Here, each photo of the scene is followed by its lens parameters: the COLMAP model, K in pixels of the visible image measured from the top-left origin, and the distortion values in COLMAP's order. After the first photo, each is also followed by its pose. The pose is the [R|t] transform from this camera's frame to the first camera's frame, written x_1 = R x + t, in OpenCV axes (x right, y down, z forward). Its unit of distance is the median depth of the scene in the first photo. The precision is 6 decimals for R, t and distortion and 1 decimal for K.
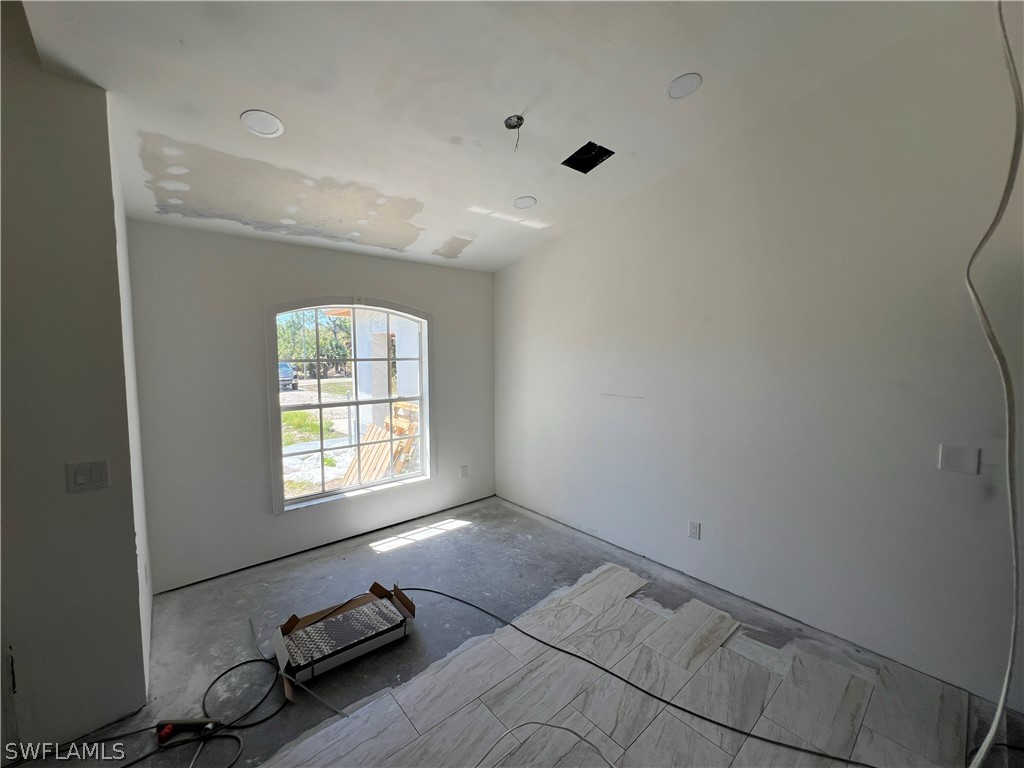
lens RADIAL K [[411.3, 0, 512.0], [0, 411.3, 384.0], [0, 0, 1]] dist [-0.002337, 0.000227]
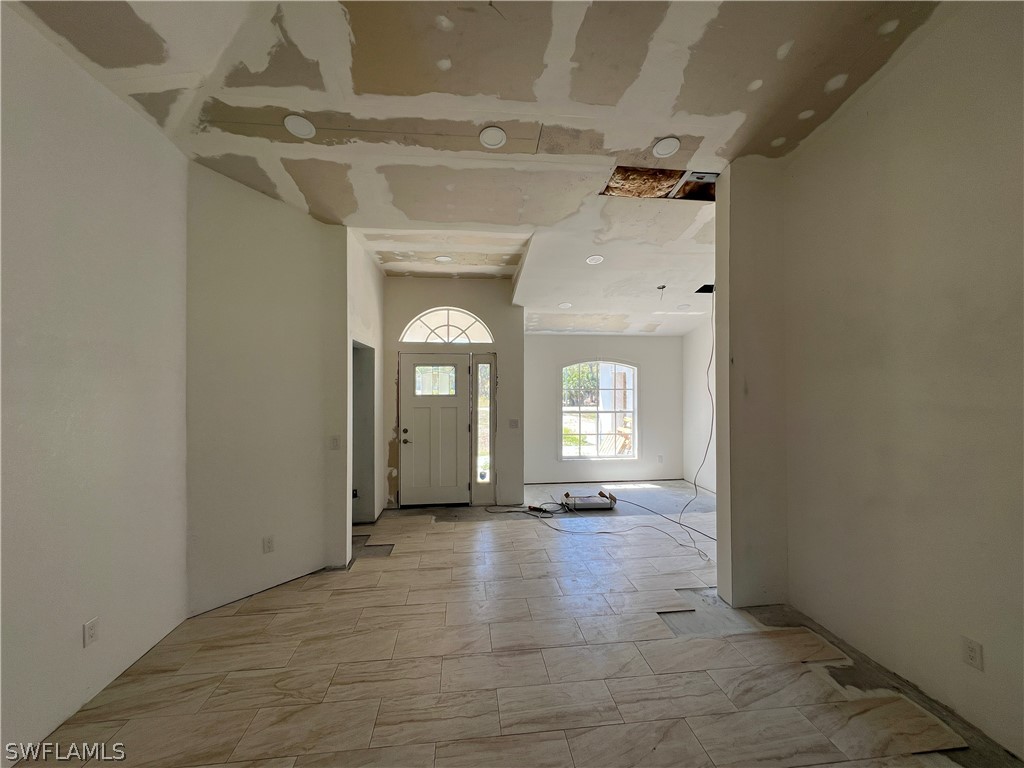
lens RADIAL K [[411.3, 0, 512.0], [0, 411.3, 384.0], [0, 0, 1]] dist [-0.002337, 0.000227]
pose [[0.827802, -0.000100, -0.561021, 0.346711], [-0.042033, 0.997178, -0.062198, 0.048895], [0.559444, 0.075069, 0.825462, -0.767687]]
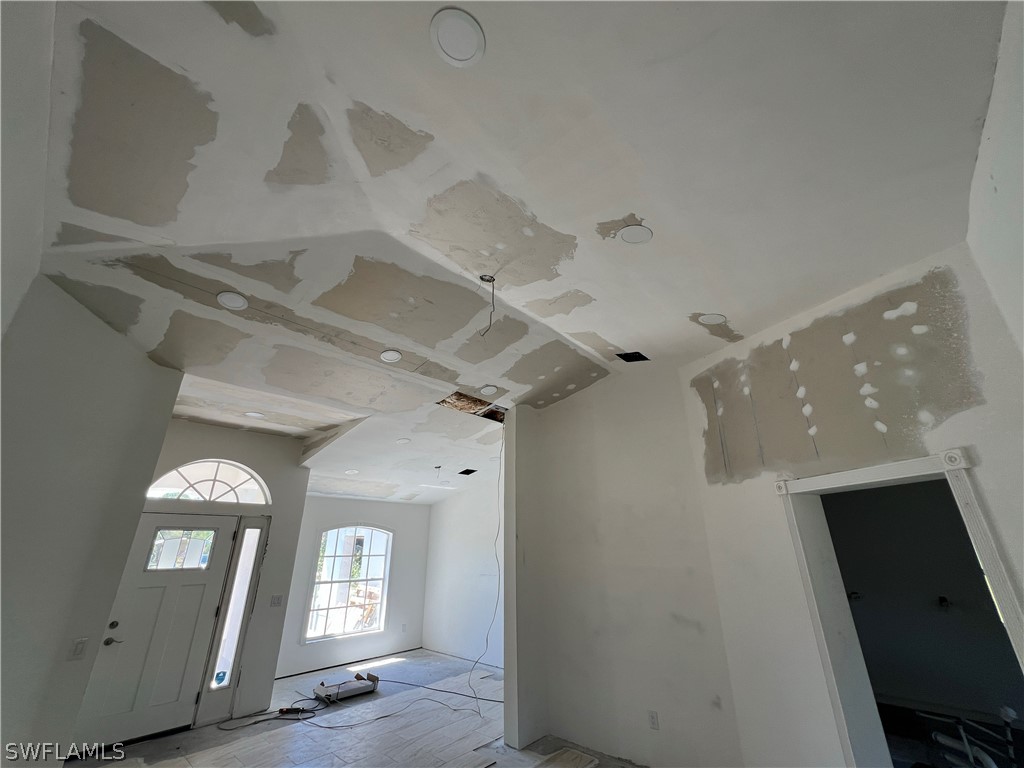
lens RADIAL K [[411.3, 0, 512.0], [0, 411.3, 384.0], [0, 0, 1]] dist [-0.002337, 0.000227]
pose [[0.991982, 0.044255, 0.118375, 0.086549], [0.011090, 0.902586, -0.430367, 0.047213], [-0.125890, 0.428229, 0.894859, -1.082013]]
